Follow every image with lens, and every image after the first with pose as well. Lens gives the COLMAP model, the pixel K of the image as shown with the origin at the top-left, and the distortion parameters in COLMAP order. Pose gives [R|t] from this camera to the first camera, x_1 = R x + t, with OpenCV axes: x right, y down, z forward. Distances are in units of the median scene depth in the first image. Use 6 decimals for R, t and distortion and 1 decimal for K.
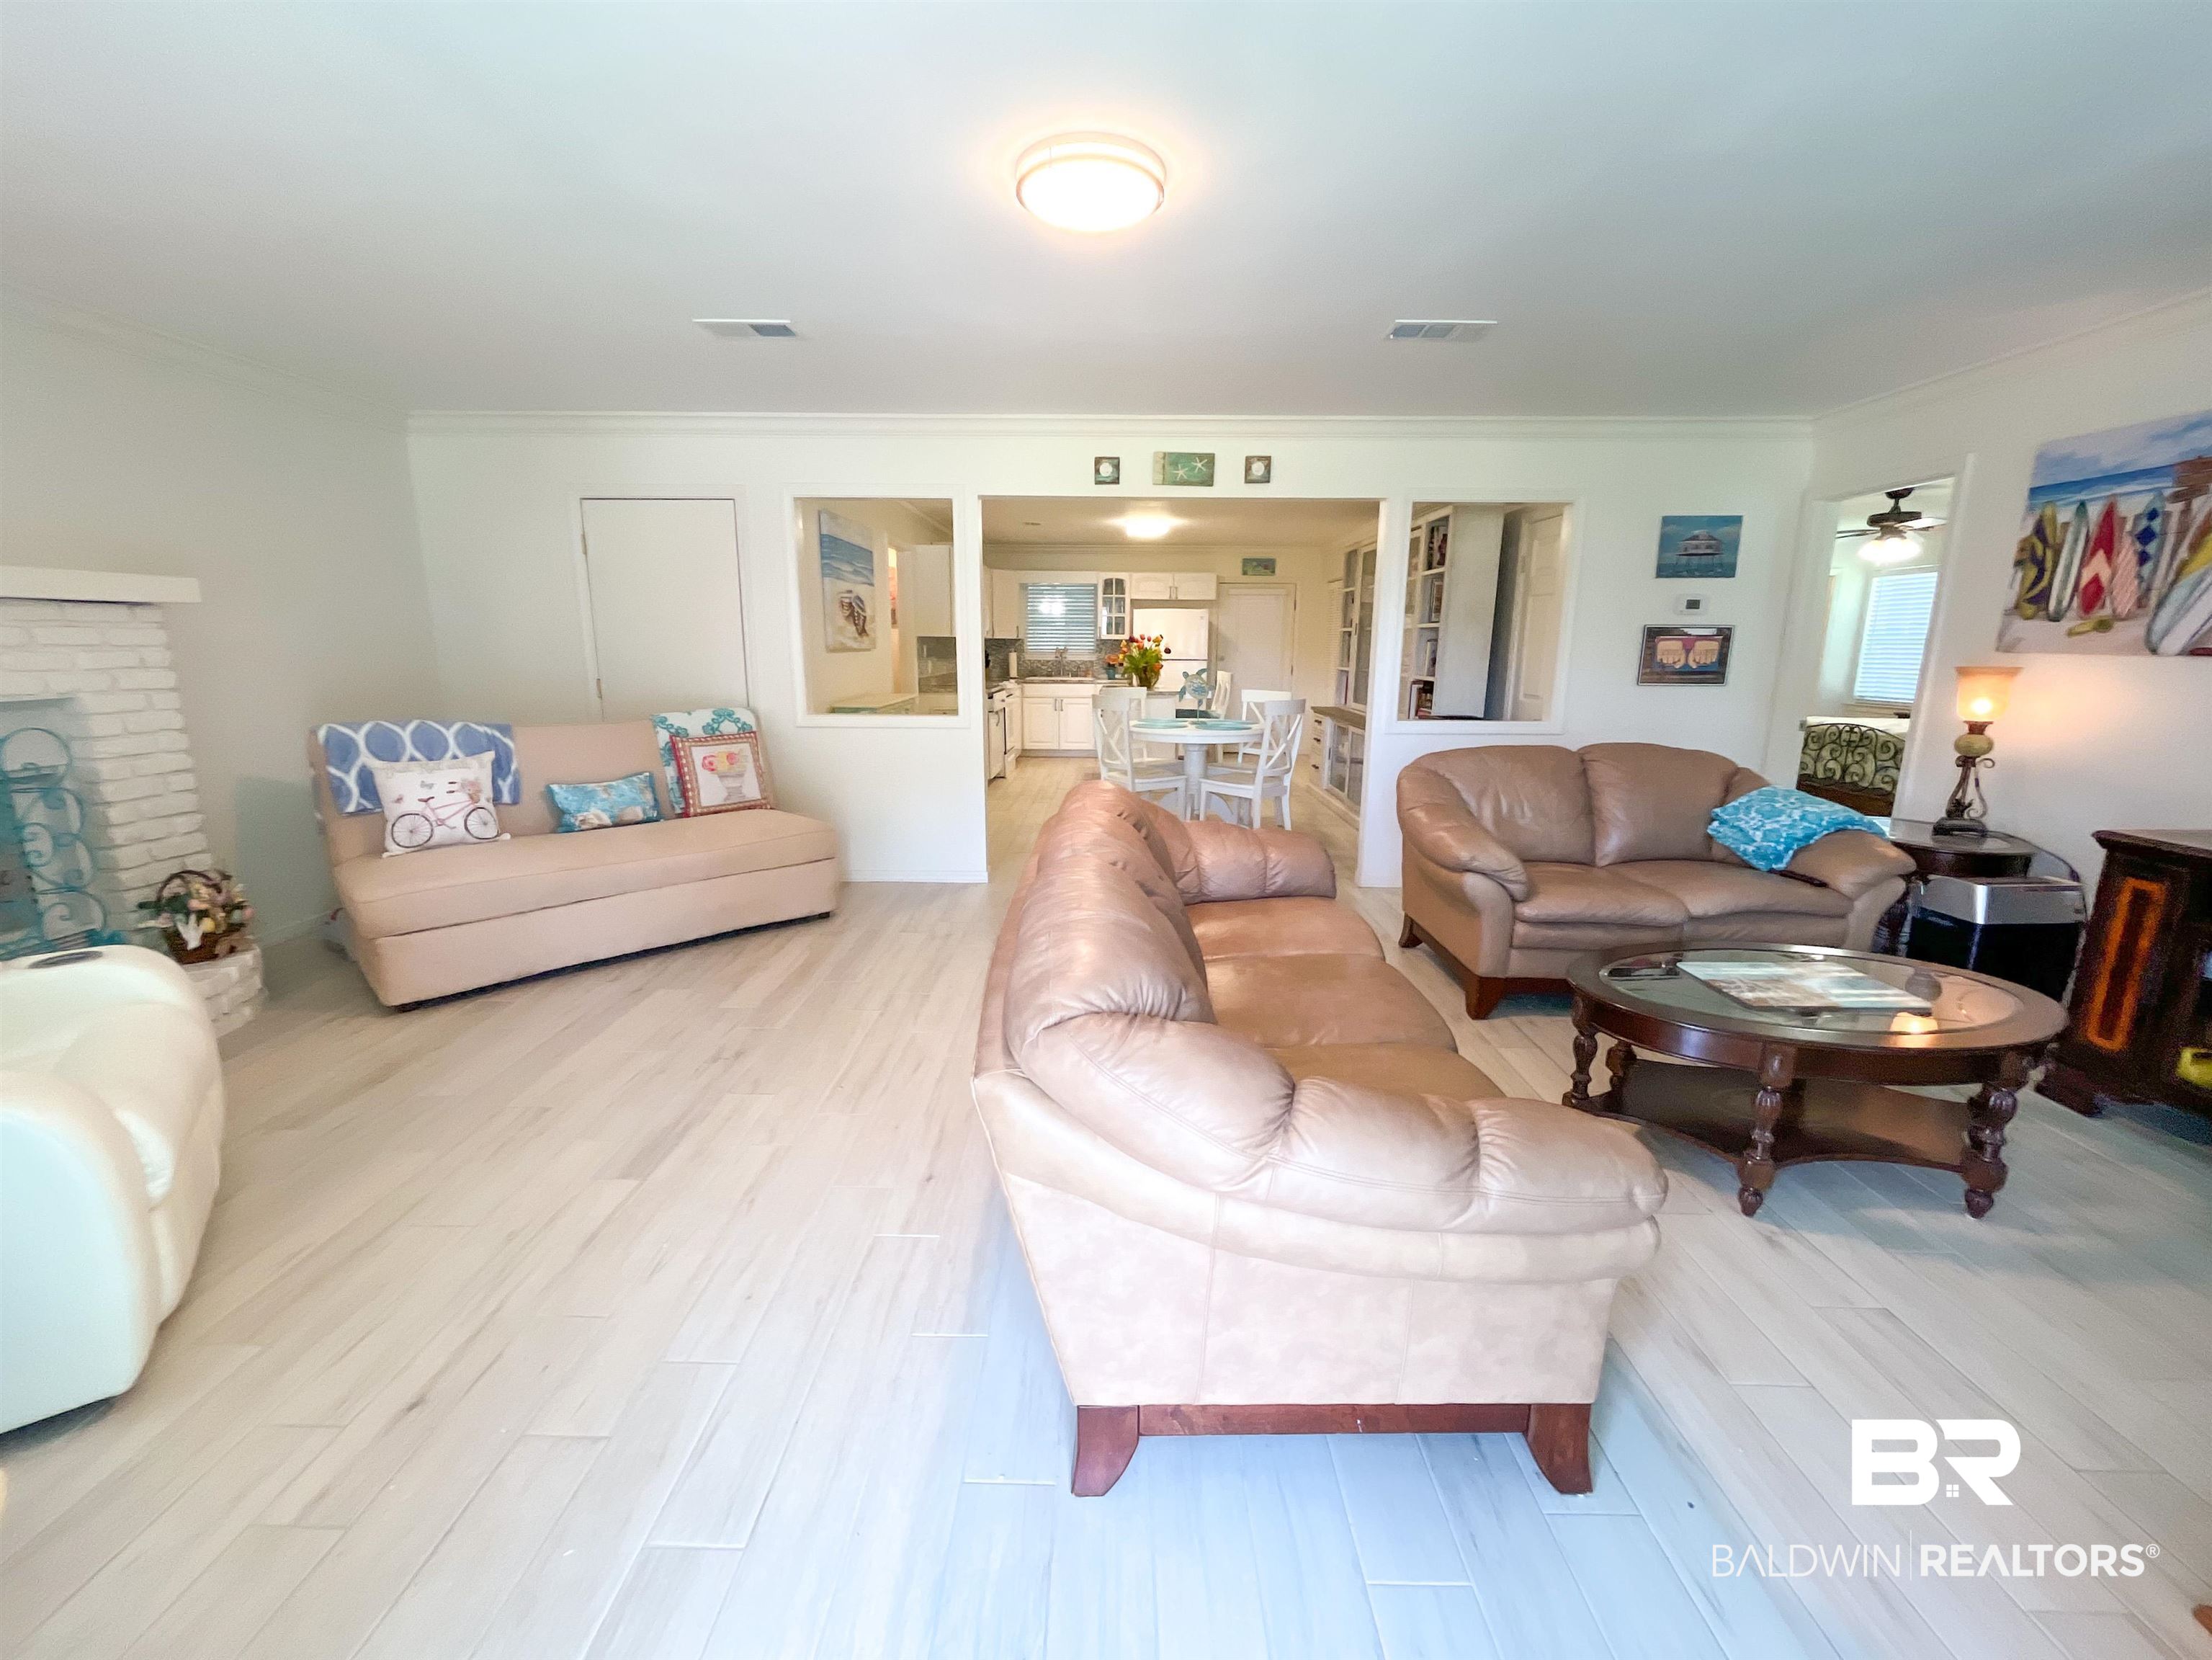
lens RADIAL K [[909.5, 0, 1107.8], [0, 909.5, 835.2], [0, 0, 1]] dist [-0.001680, 0.000087]
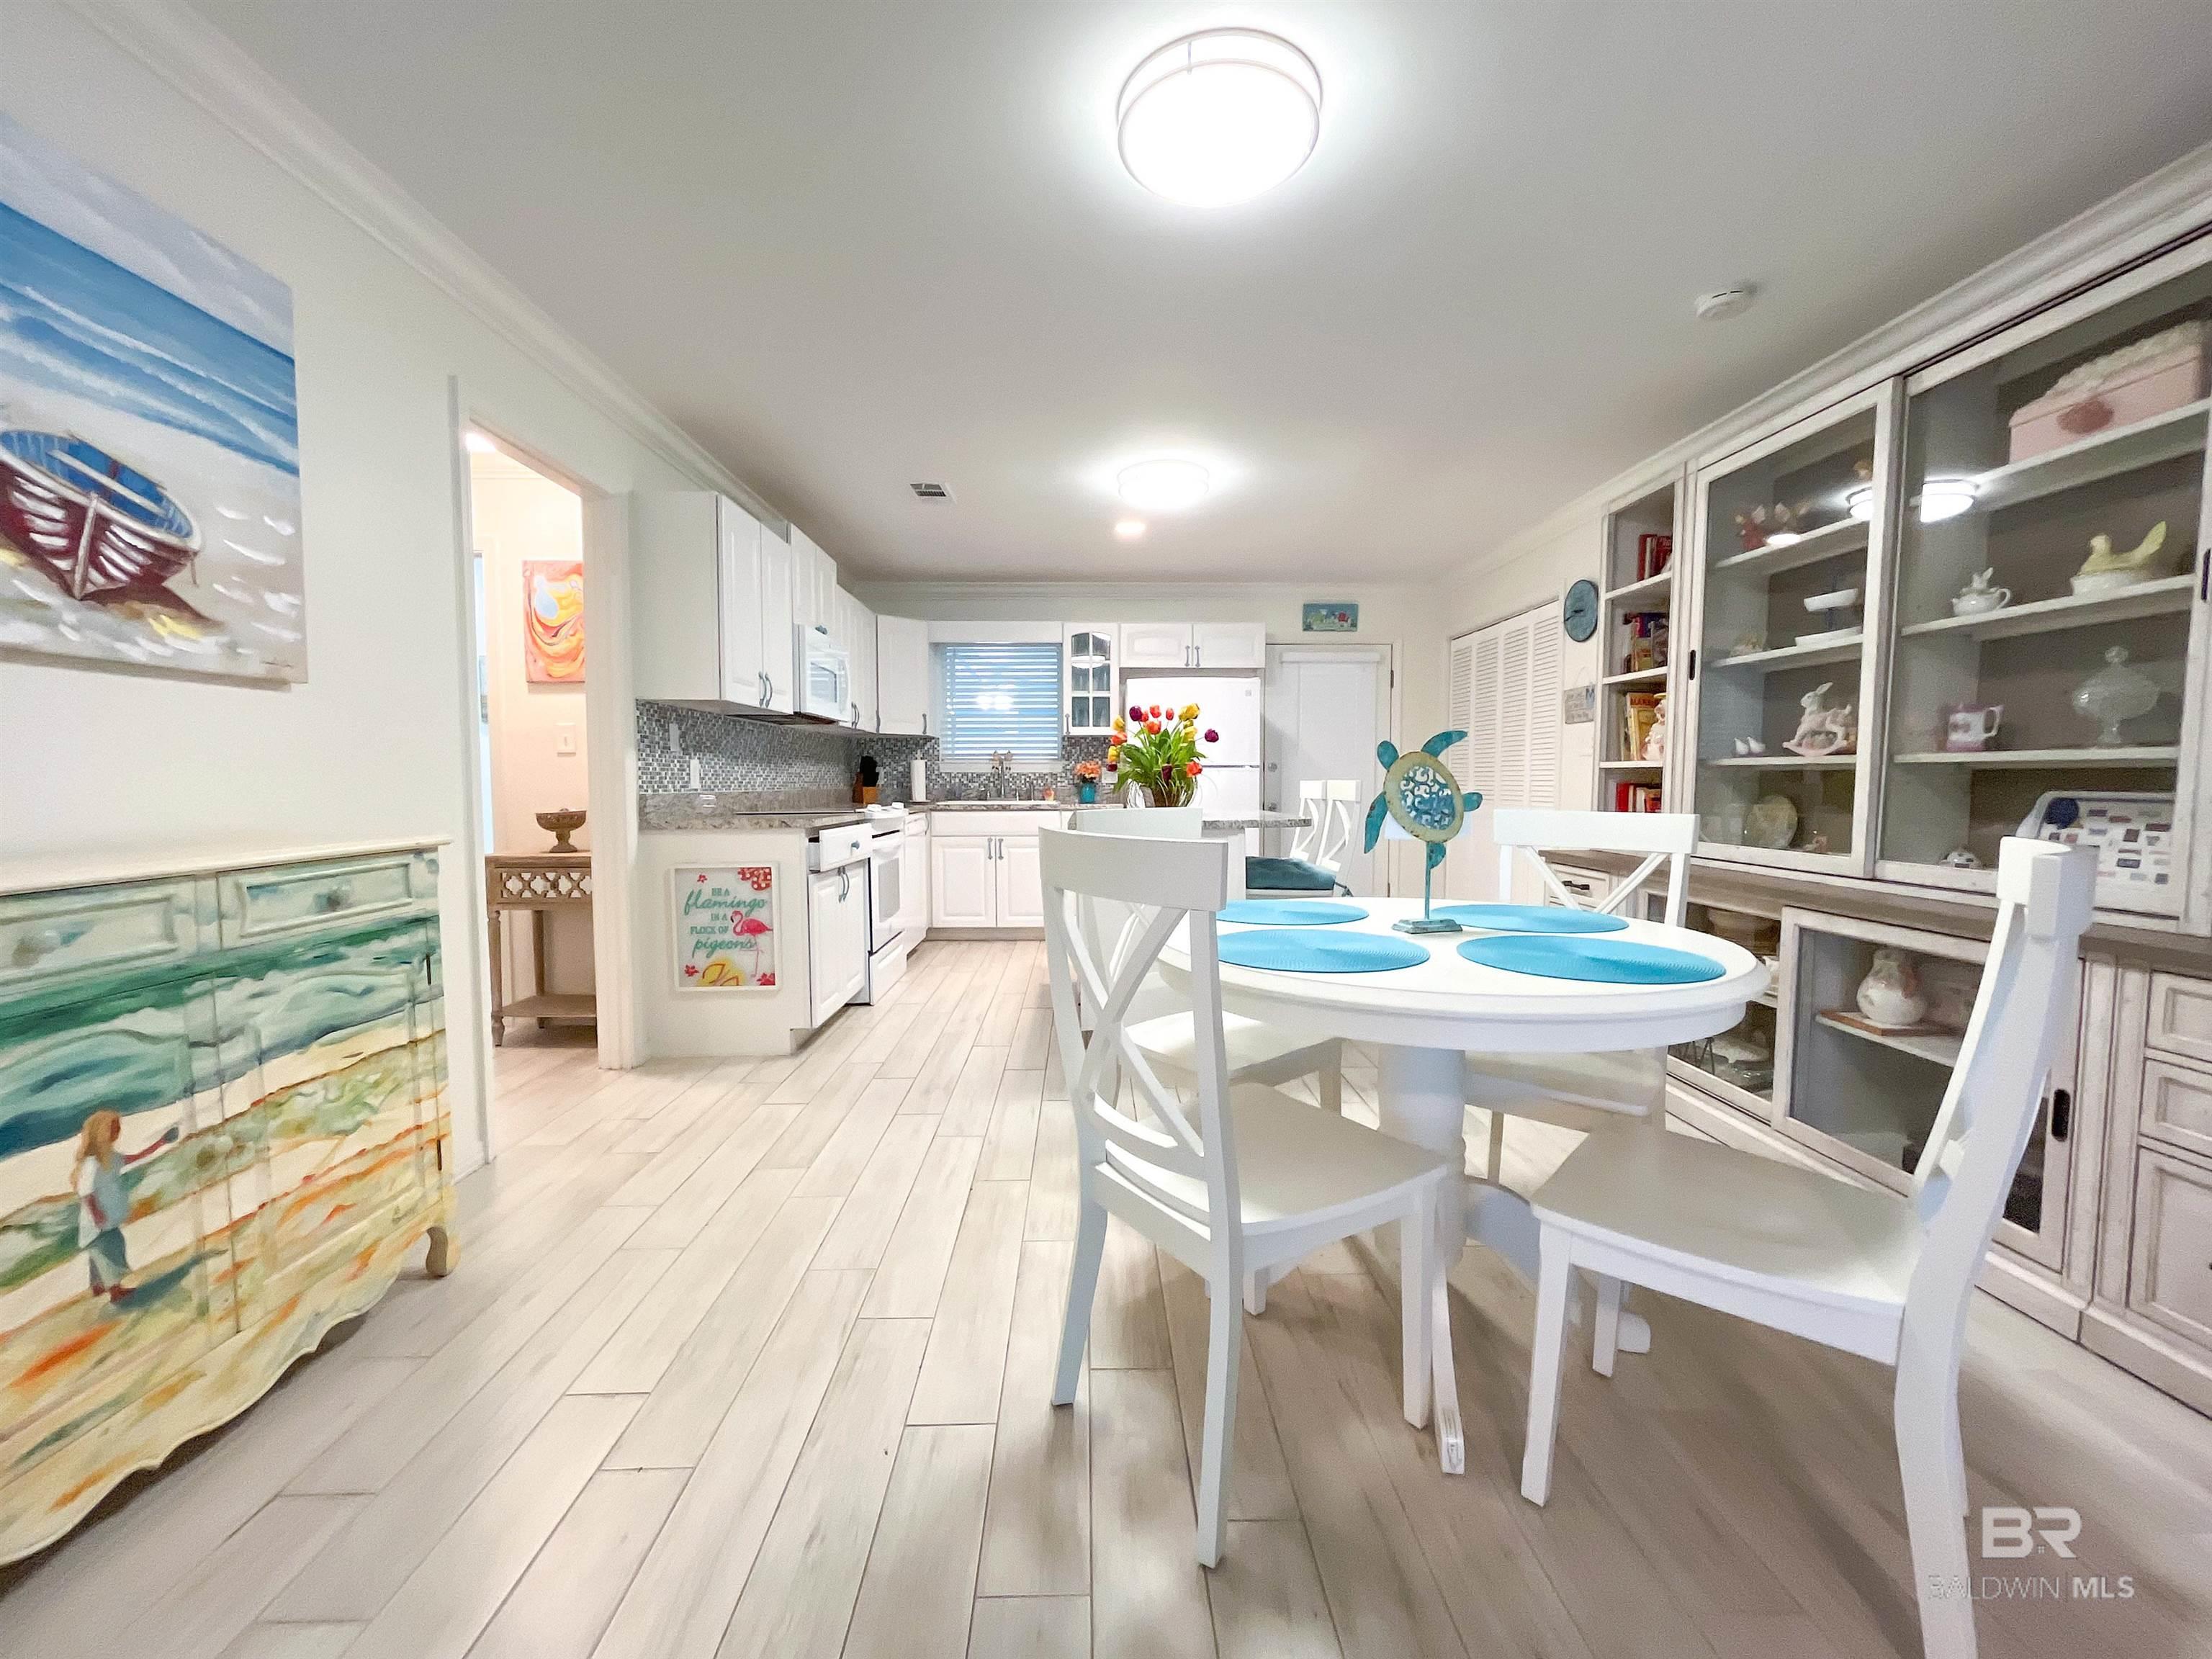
lens RADIAL K [[909.4, 0, 1098.5], [0, 909.4, 833.3], [0, 0, 1]] dist [-0.001680, 0.000087]
pose [[0.999637, -0.010690, 0.024727, -0.011809], [0.014248, 0.988807, -0.148518, -0.198279], [-0.022863, 0.148816, 0.988601, 1.285552]]
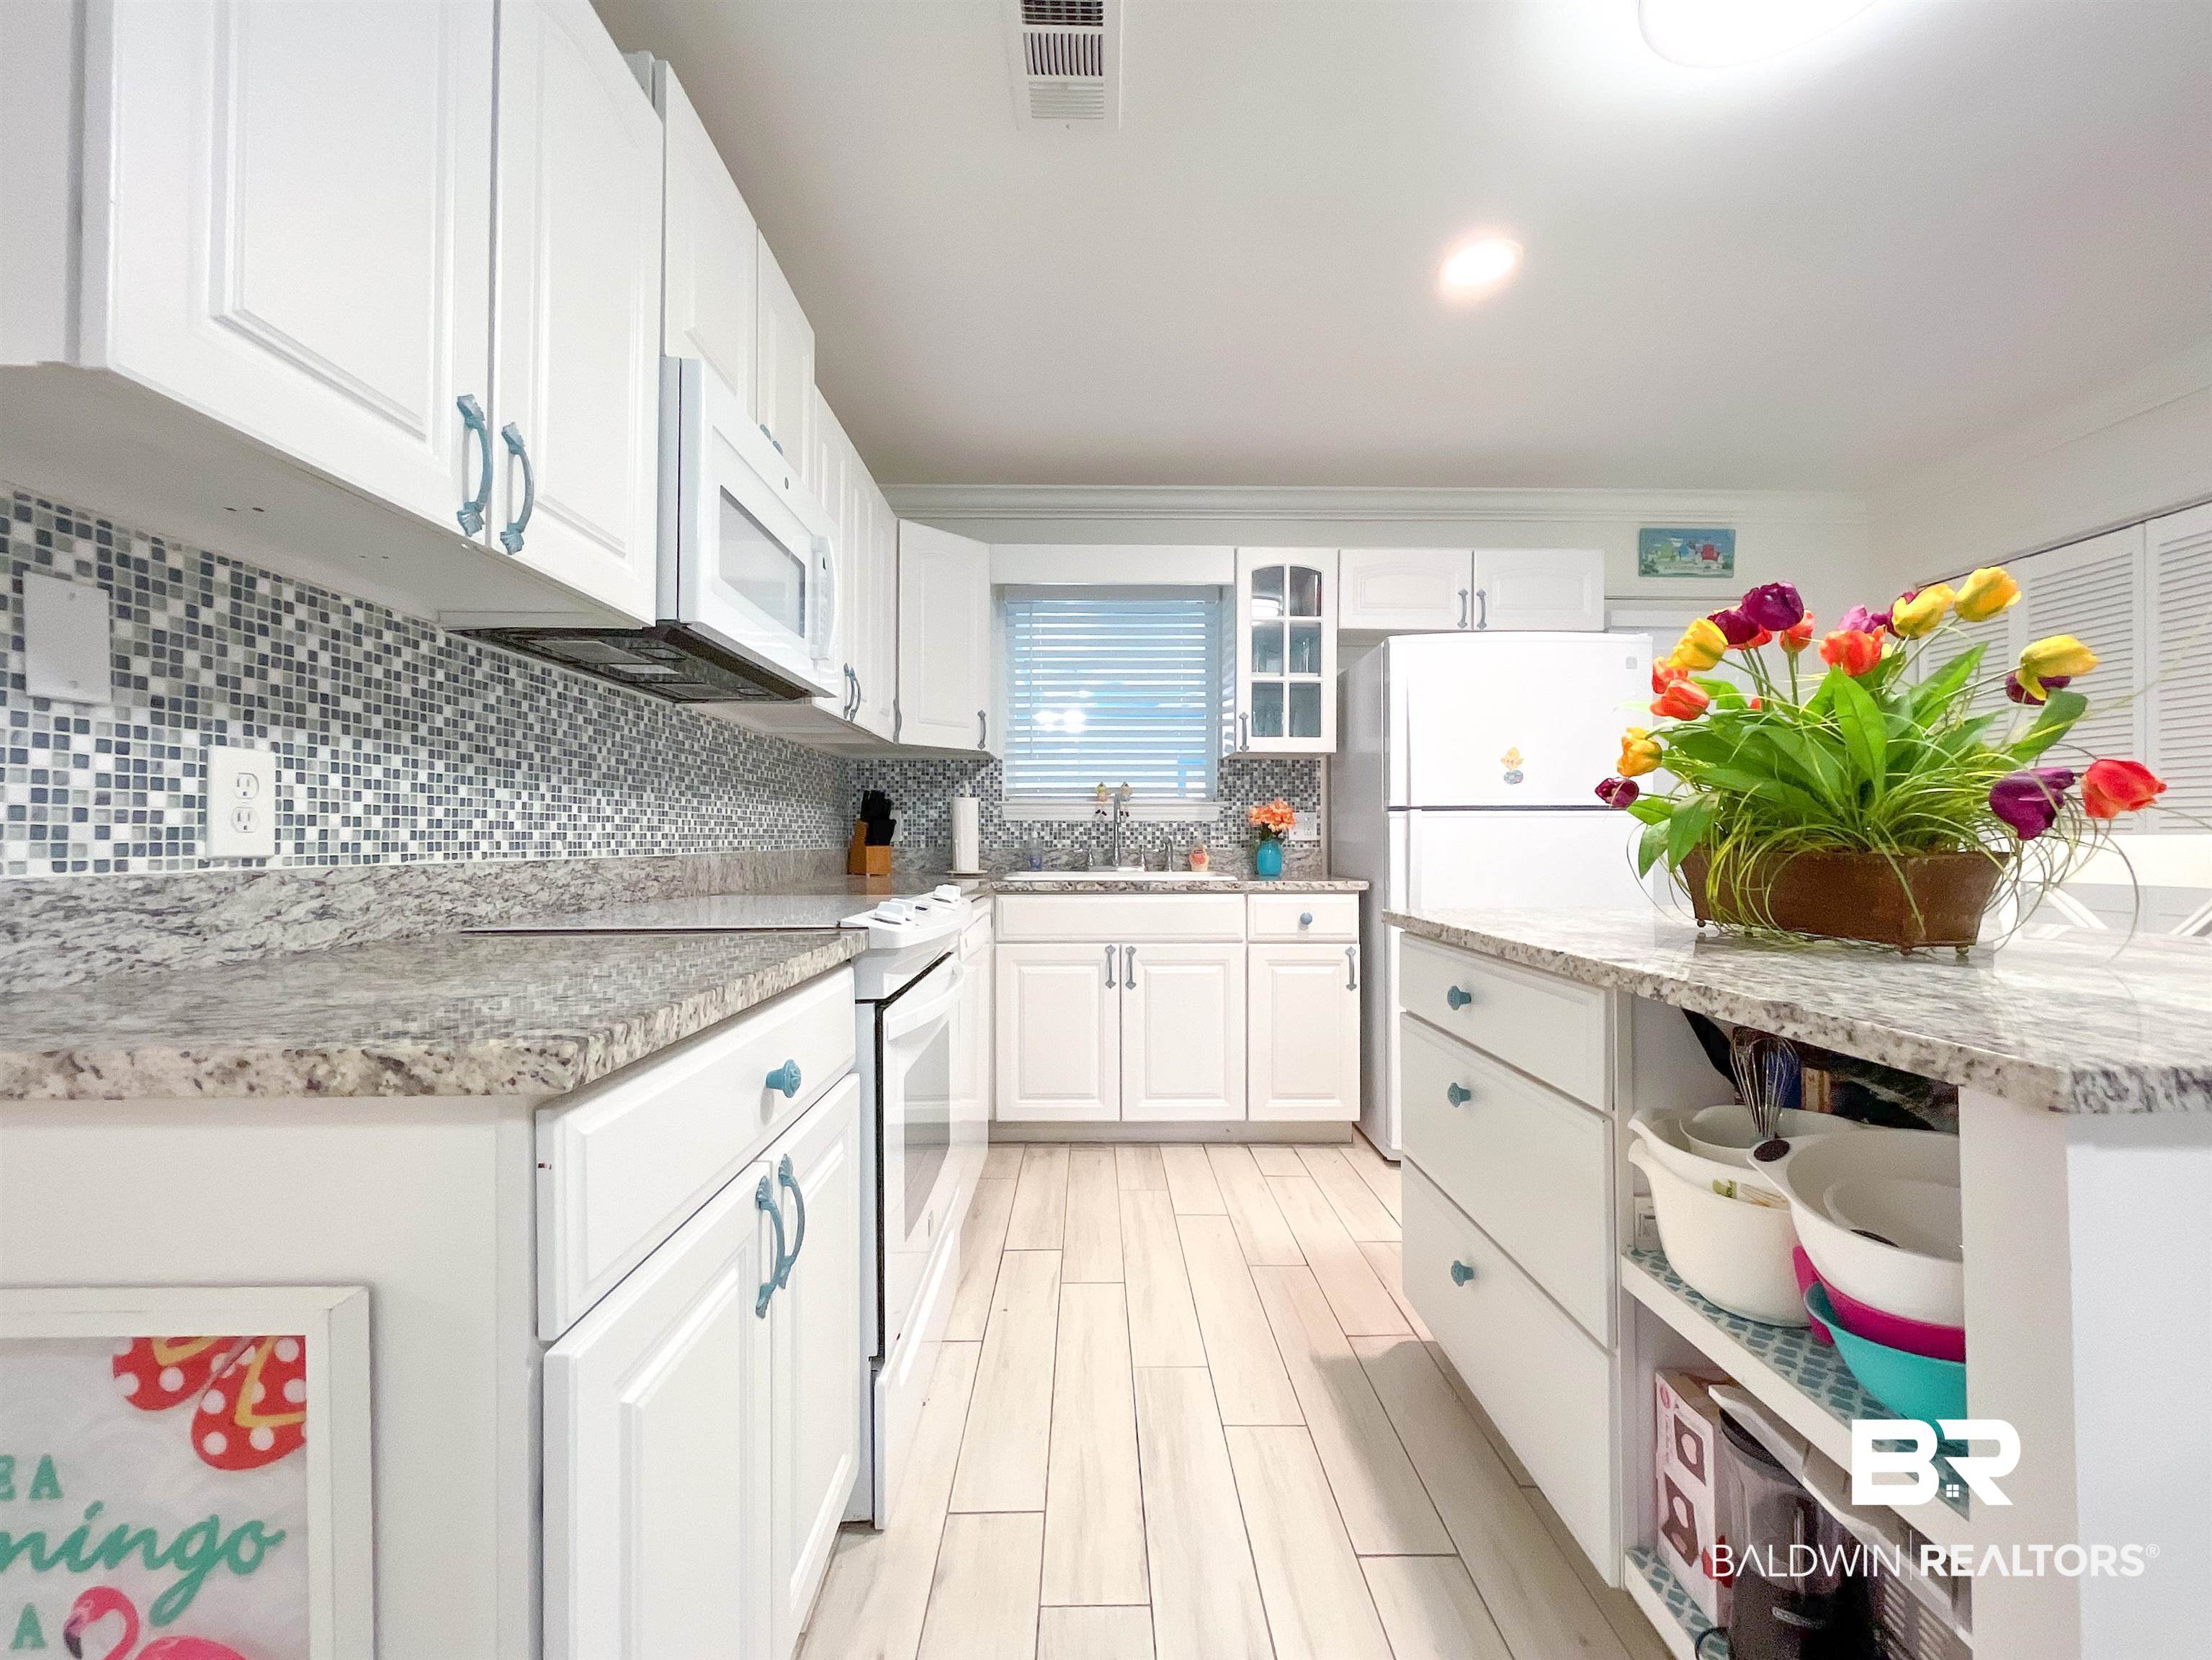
lens RADIAL K [[909.5, 0, 1094.0], [0, 909.5, 831.2], [0, 0, 1]] dist [-0.001680, 0.000087]
pose [[0.999820, -0.005933, 0.018011, -0.196306], [0.009635, 0.977000, -0.213020, -0.361085], [-0.016333, 0.213155, 0.976882, 2.065874]]
